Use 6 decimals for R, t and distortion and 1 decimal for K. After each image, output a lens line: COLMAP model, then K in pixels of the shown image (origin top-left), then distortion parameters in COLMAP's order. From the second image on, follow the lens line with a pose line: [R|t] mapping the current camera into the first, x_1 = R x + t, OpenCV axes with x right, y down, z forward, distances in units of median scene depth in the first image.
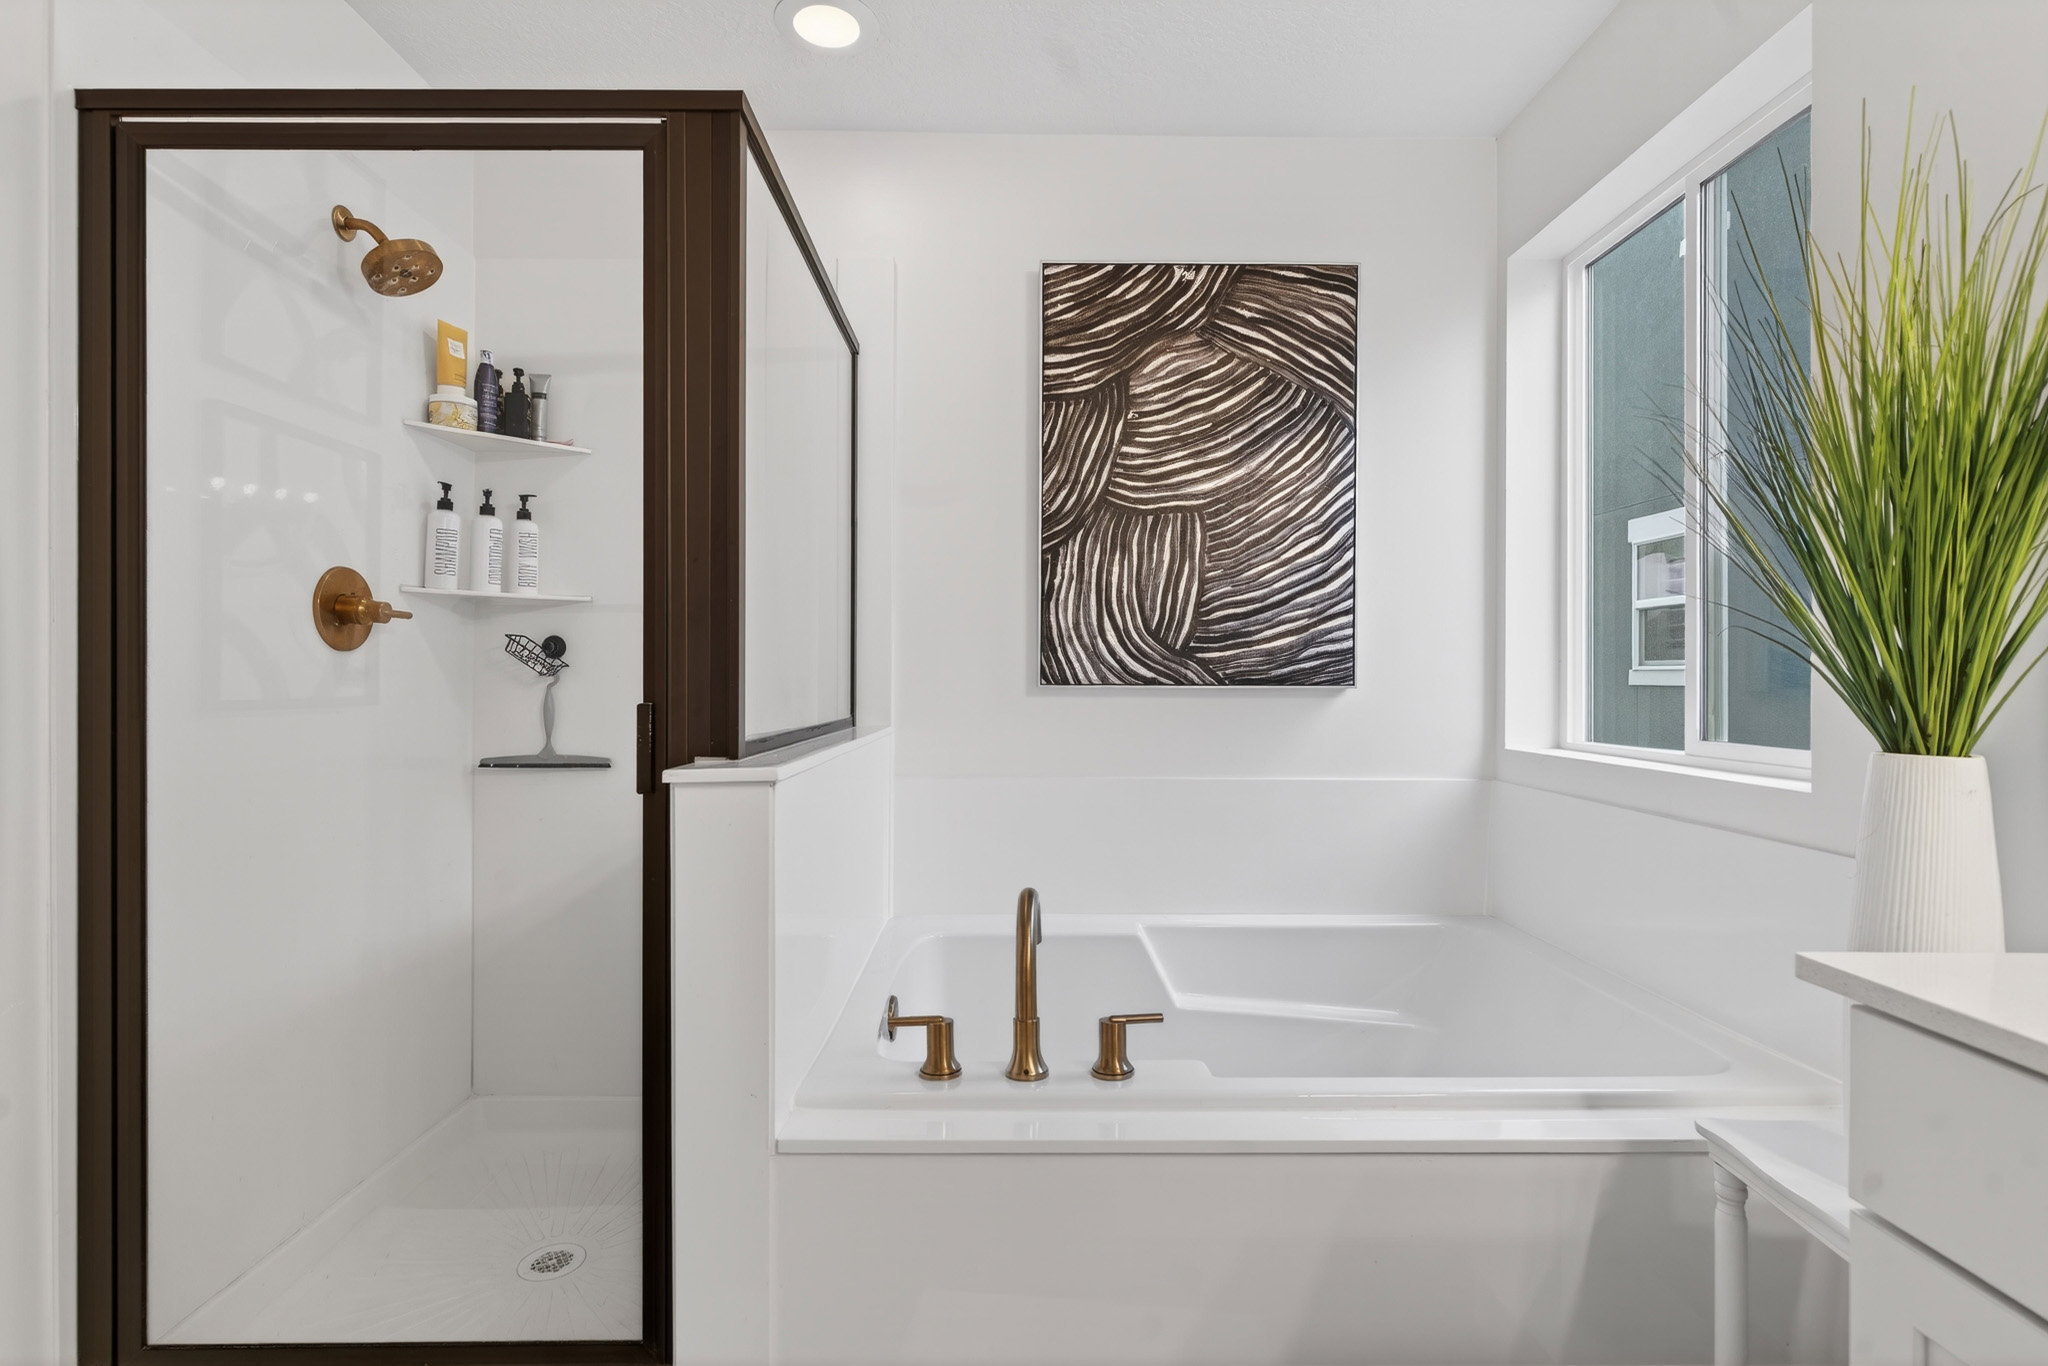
lens RADIAL K [[986.7, 0, 1019.9], [0, 986.7, 674.0], [0, 0, 1]] dist [0.004458, 0.000474]
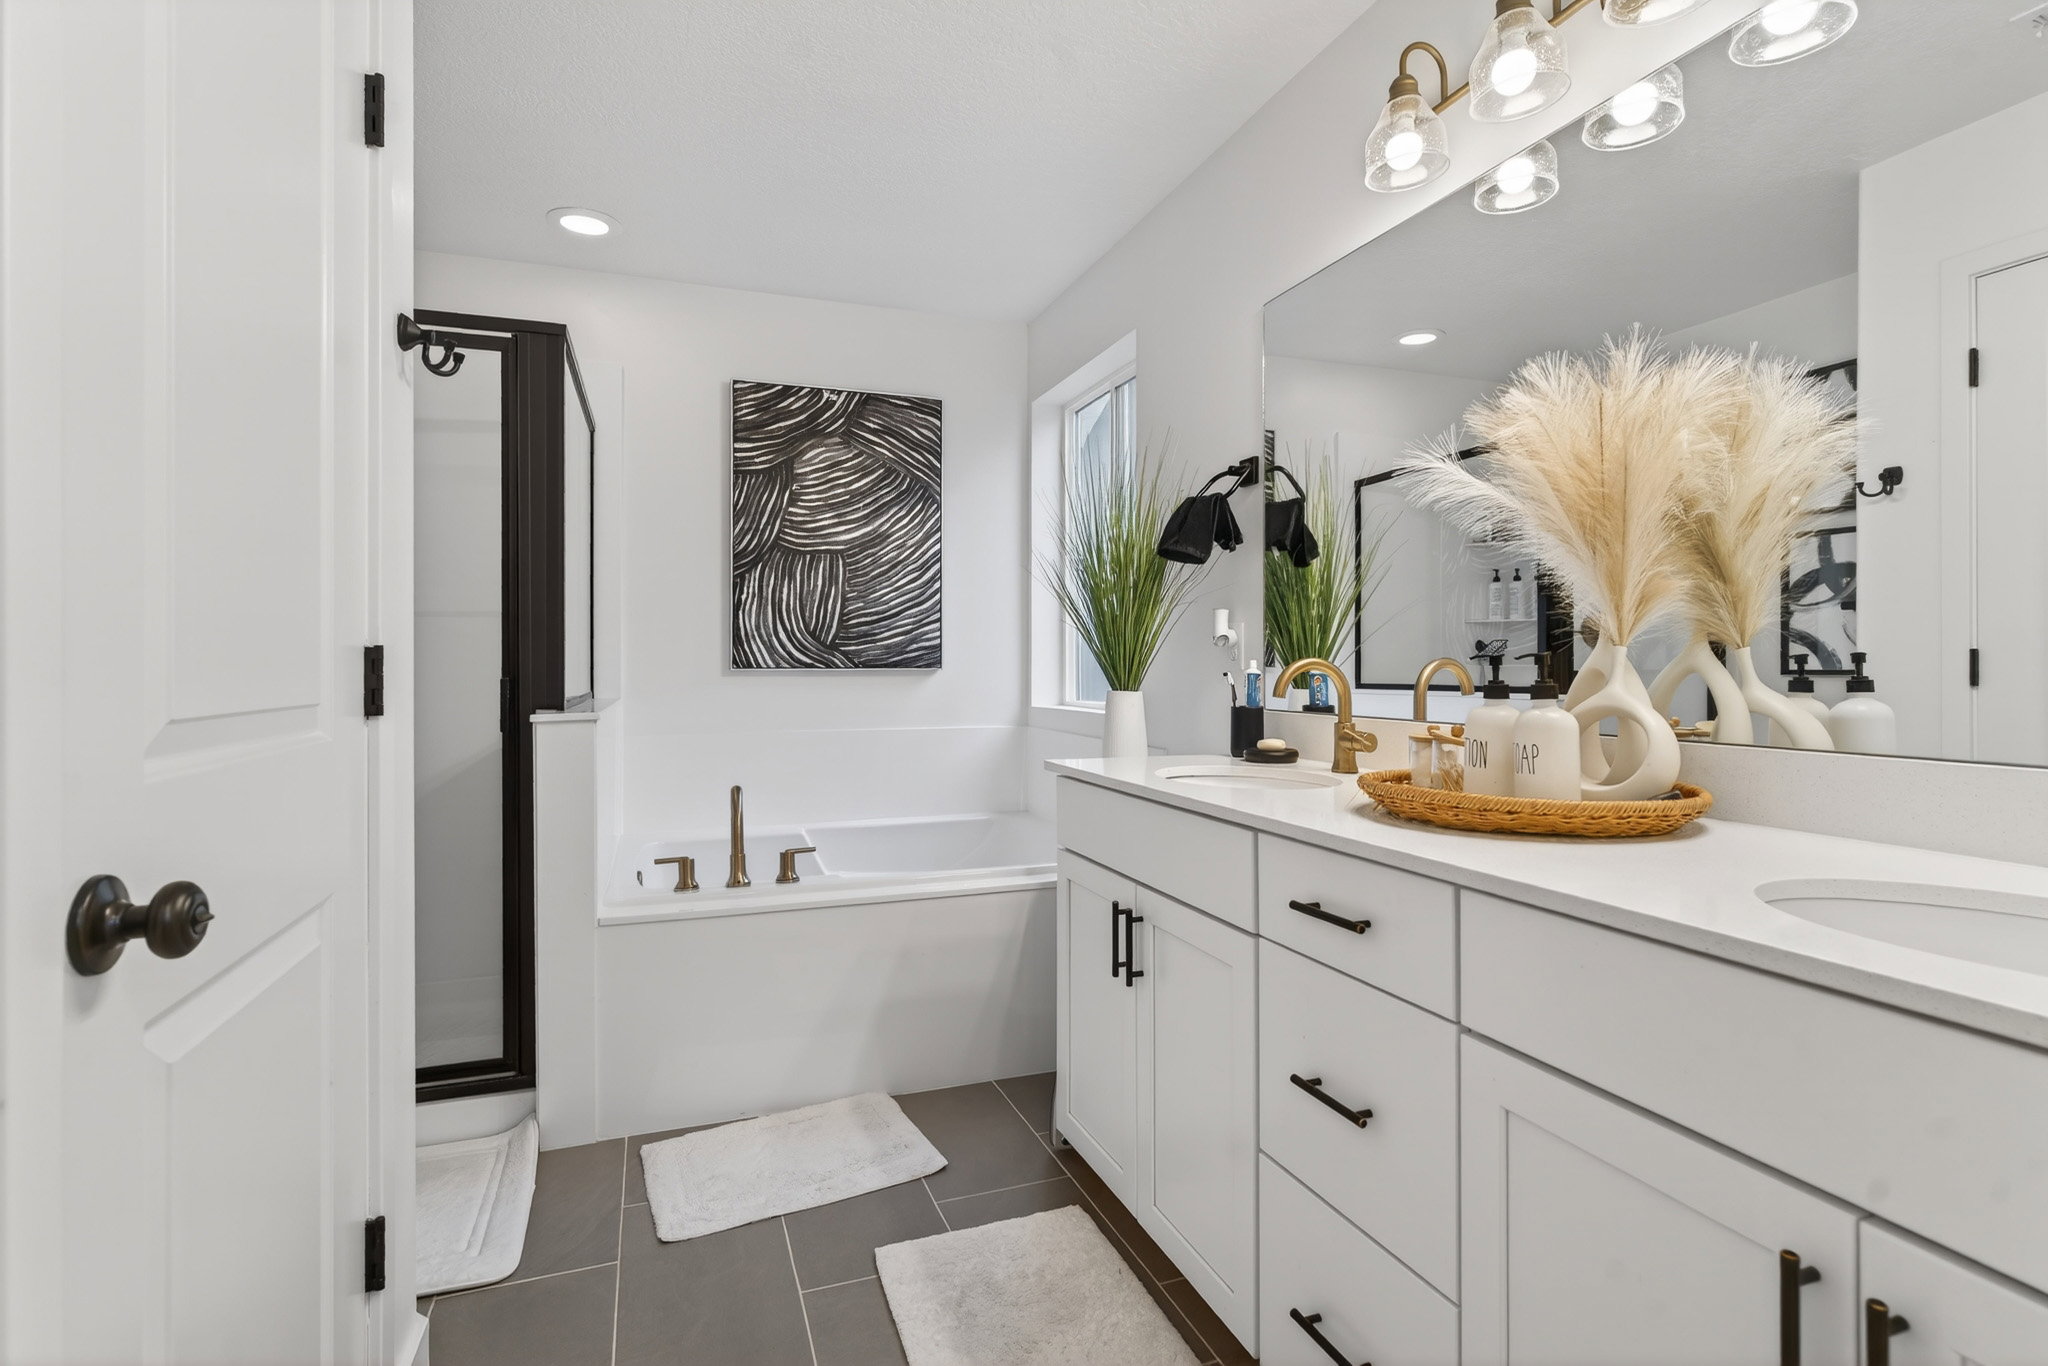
lens RADIAL K [[986.7, 0, 1025.4], [0, 986.7, 669.8], [0, 0, 1]] dist [0.004458, 0.000474]
pose [[0.942388, -0.006806, 0.334454, -0.060375], [0.004550, 0.999961, 0.007530, 0.003642], [-0.334492, -0.005574, 0.942382, -0.524584]]
